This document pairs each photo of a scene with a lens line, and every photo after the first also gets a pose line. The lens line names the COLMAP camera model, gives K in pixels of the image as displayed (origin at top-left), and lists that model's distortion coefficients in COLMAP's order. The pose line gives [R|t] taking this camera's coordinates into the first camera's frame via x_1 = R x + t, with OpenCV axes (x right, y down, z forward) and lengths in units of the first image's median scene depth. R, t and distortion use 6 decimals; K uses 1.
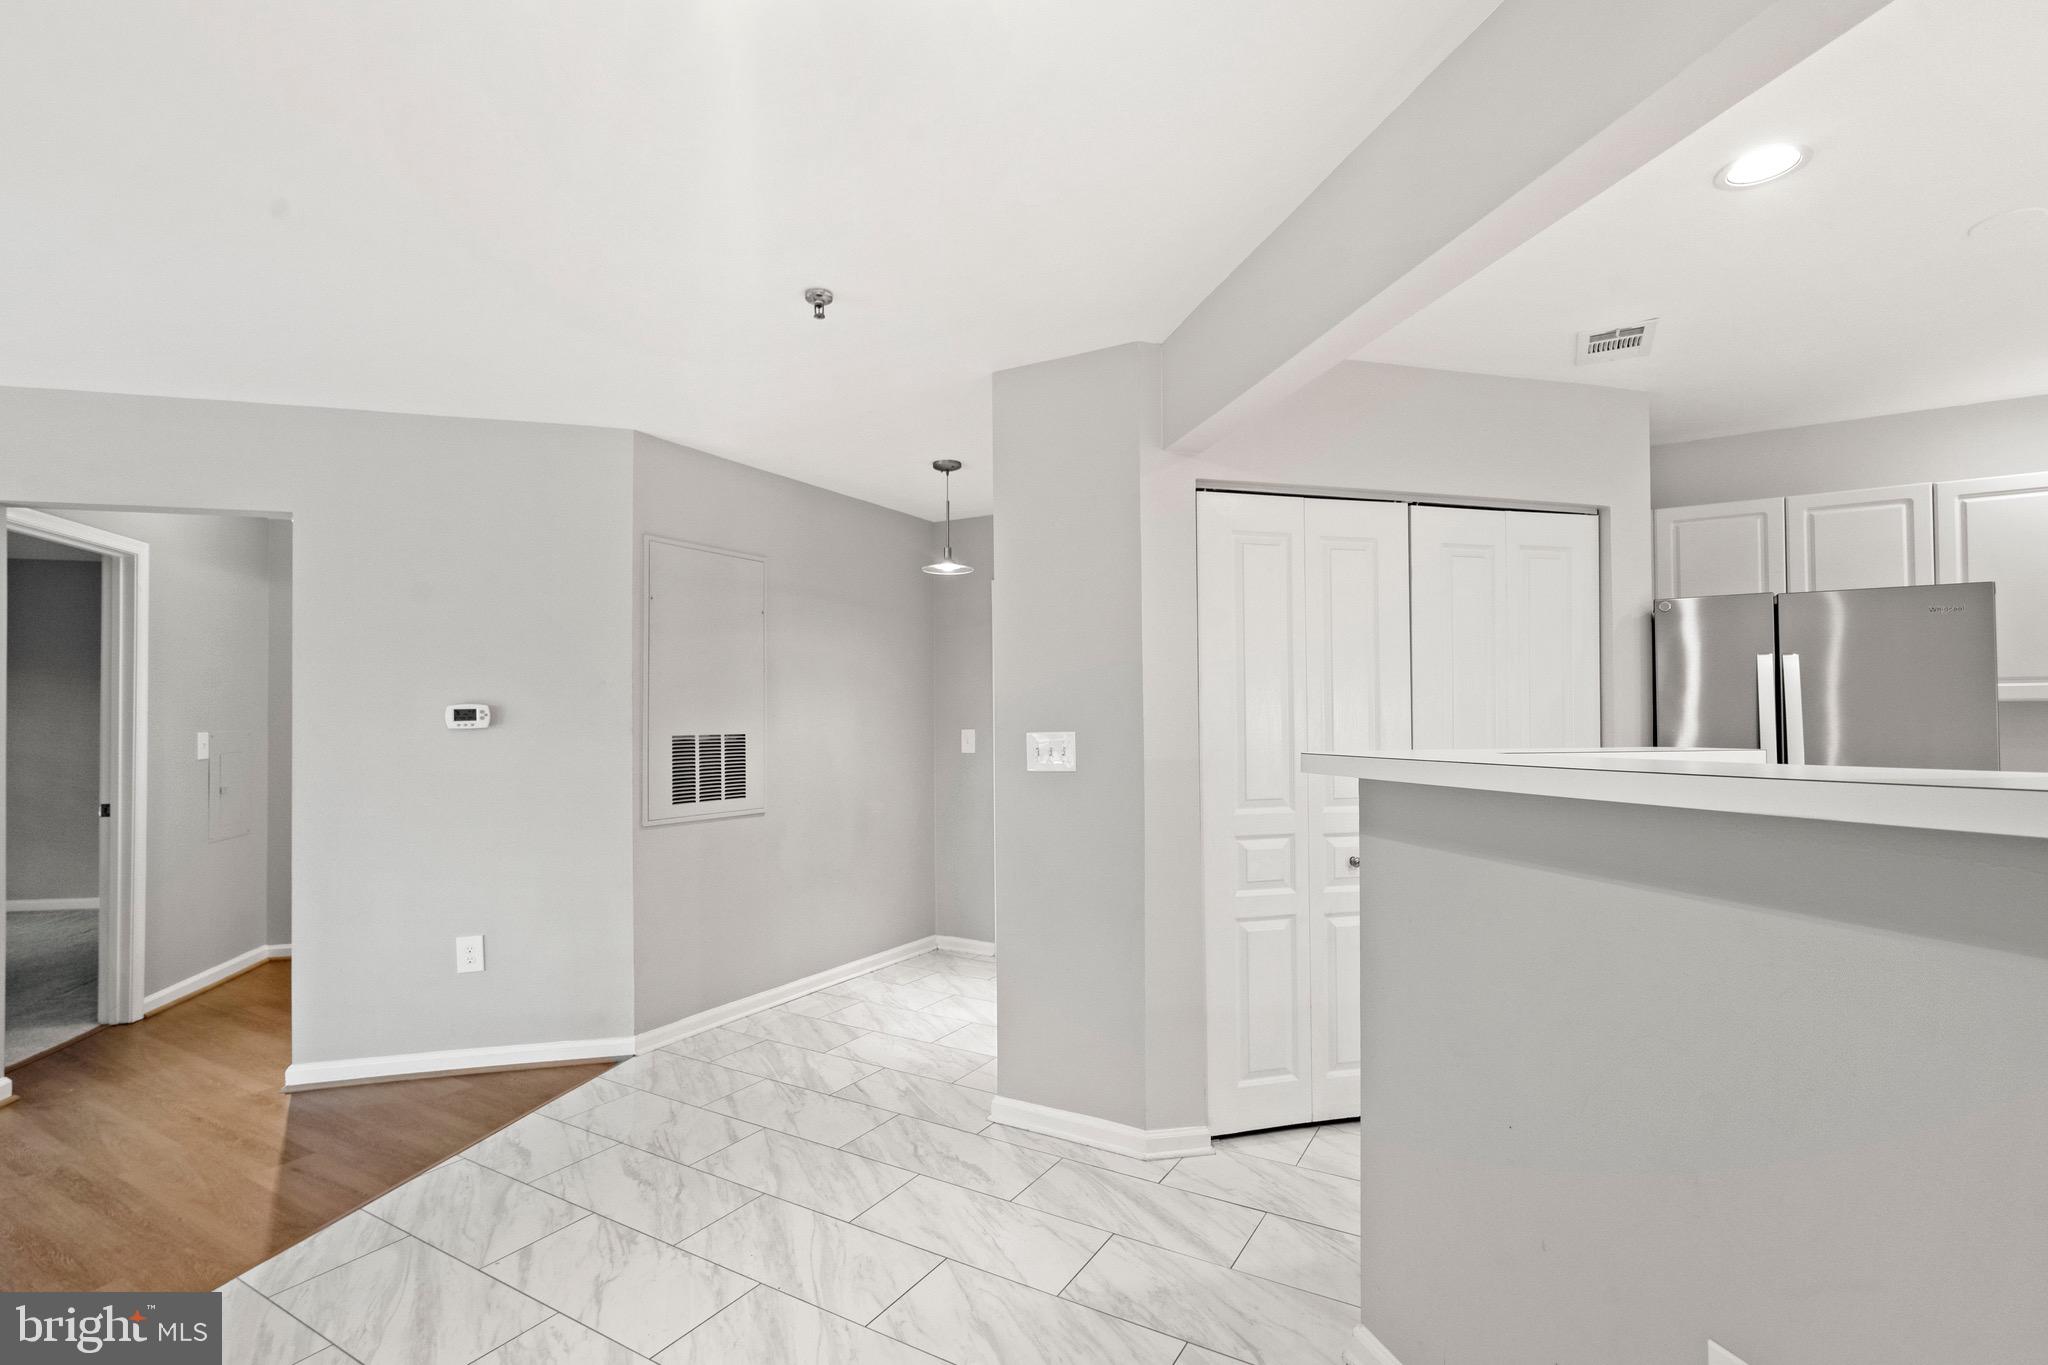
lens RADIAL K [[948.1, 0, 1020.4], [0, 948.1, 697.1], [0, 0, 1]] dist [-0.005068, 0.004360]
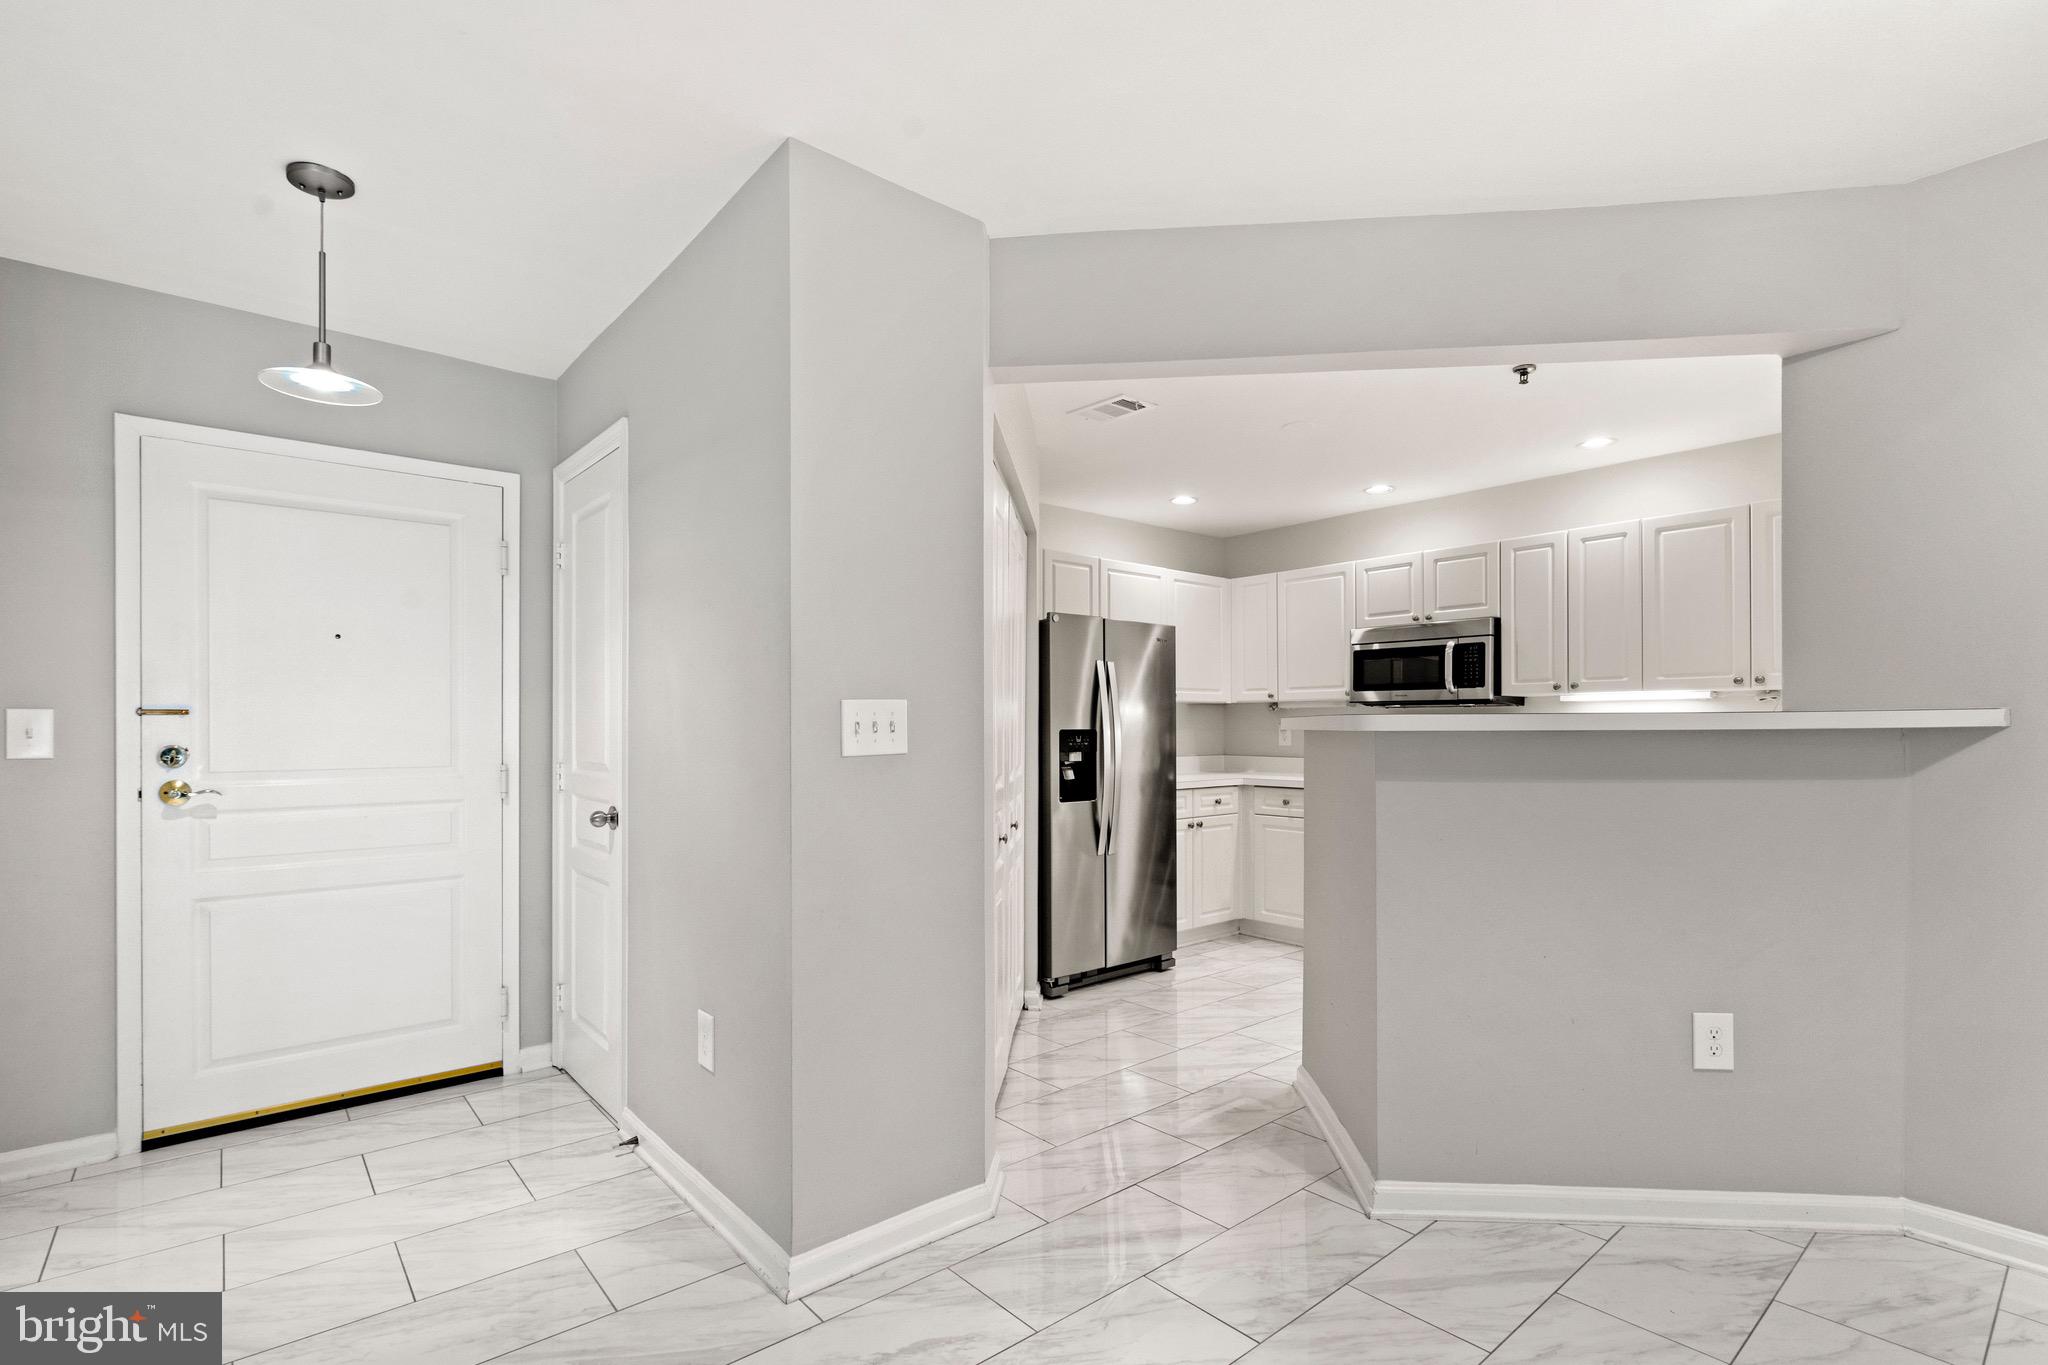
lens RADIAL K [[960.0, 0, 1022.5], [0, 960.0, 719.0], [0, 0, 1]] dist [-0.003869, -0.000131]
pose [[0.325928, 0.012957, 0.945306, -0.557916], [-0.024204, 0.999693, -0.005358, 0.047702], [-0.945085, -0.021134, 0.326142, 0.600747]]
